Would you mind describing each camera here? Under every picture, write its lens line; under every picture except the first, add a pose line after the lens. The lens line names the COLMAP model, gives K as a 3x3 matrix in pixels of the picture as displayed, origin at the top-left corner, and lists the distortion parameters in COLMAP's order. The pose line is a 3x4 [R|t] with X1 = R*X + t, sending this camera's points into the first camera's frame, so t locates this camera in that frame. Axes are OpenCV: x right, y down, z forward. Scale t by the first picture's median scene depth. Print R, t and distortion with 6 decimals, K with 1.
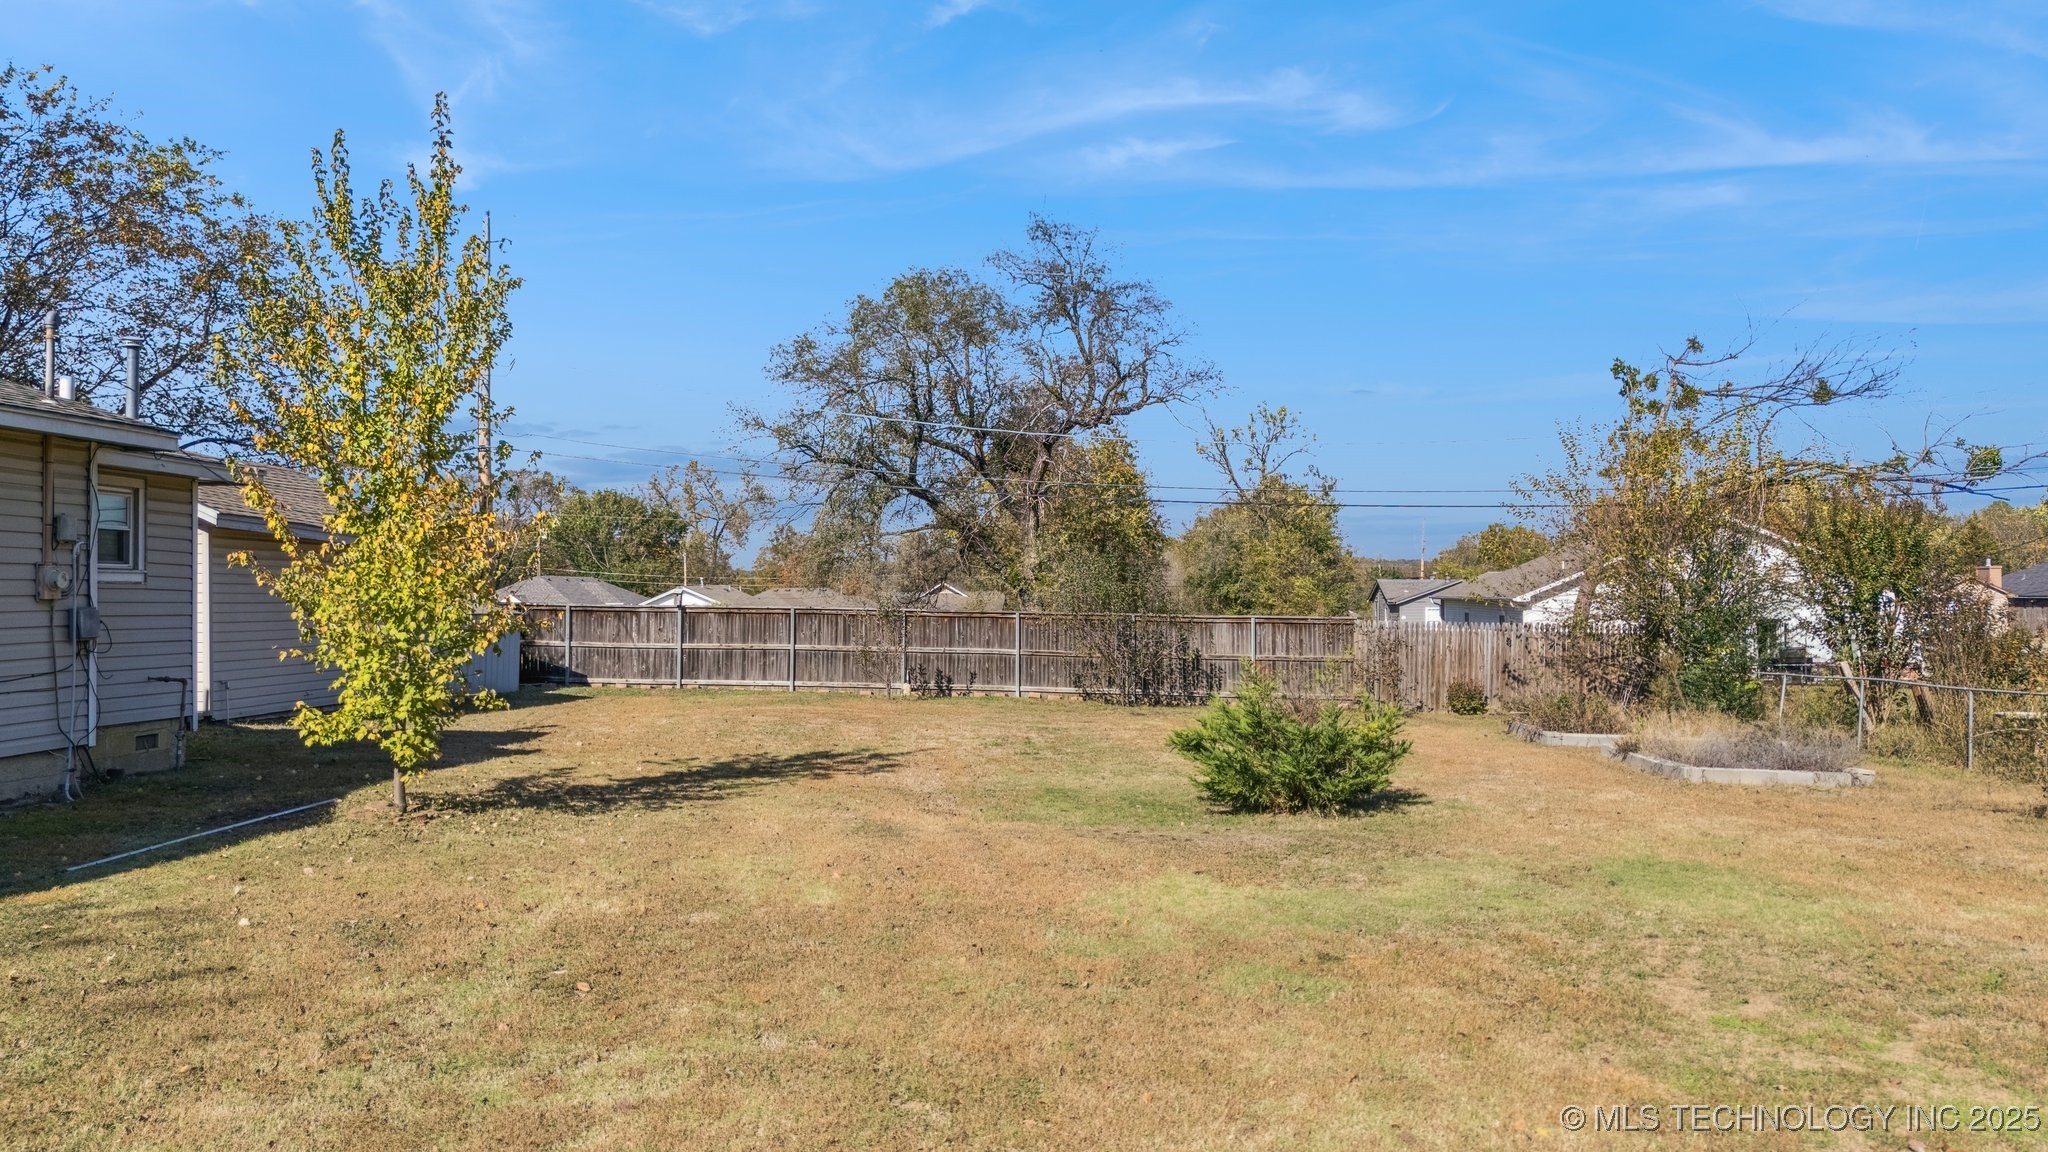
lens RADIAL K [[1459.0, 0, 1024.0], [0, 1459.0, 576.0], [0, 0, 1]] dist [-0.000850, -0.002601]
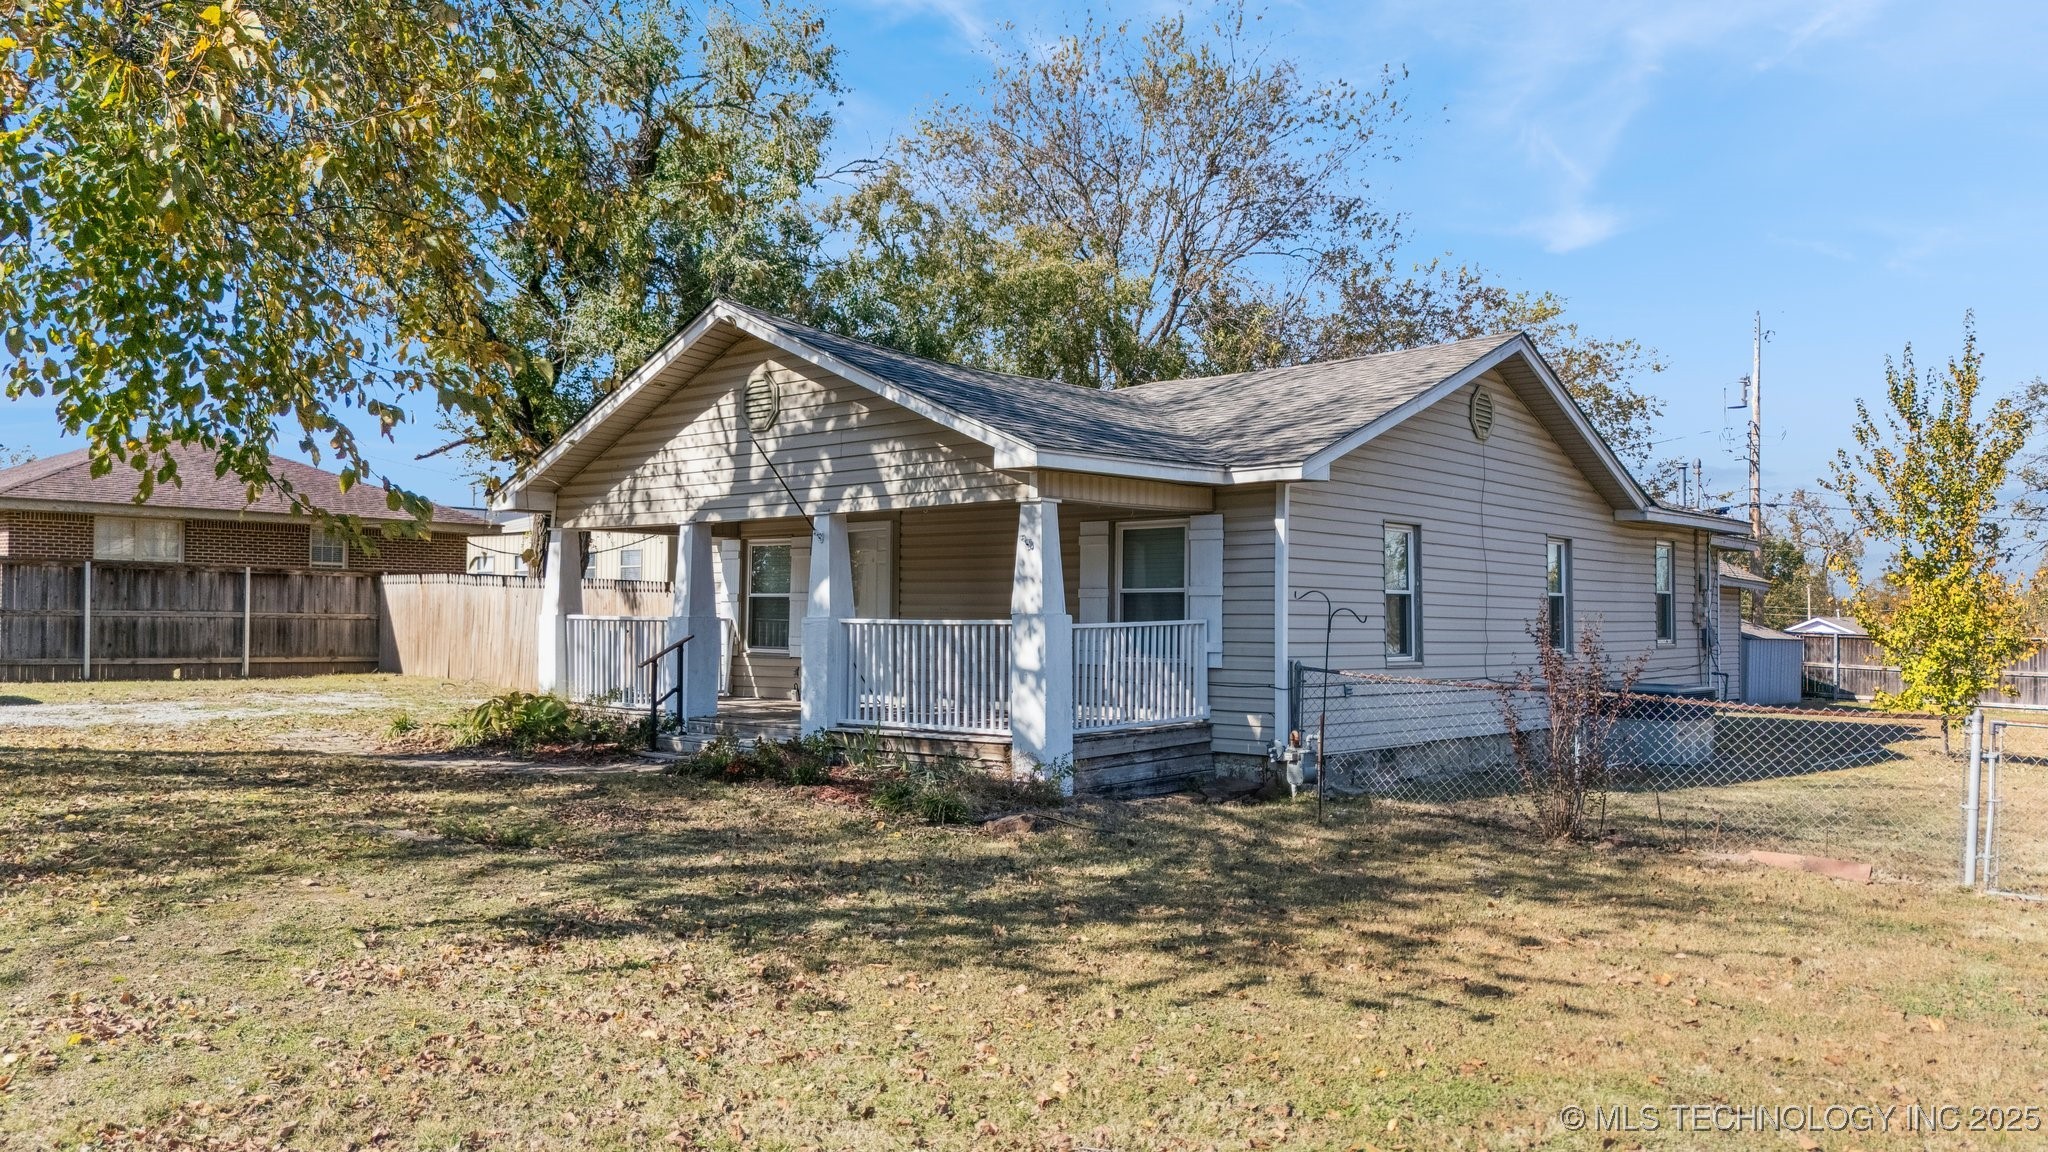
lens RADIAL K [[1459.0, 0, 1024.0], [0, 1459.0, 576.0], [0, 0, 1]] dist [-0.000850, -0.002601]
pose [[0.776553, -0.007351, -0.630009, -0.076485], [-0.005457, 0.999816, -0.018393, -0.001392], [0.630029, 0.017721, 0.776370, -0.343966]]
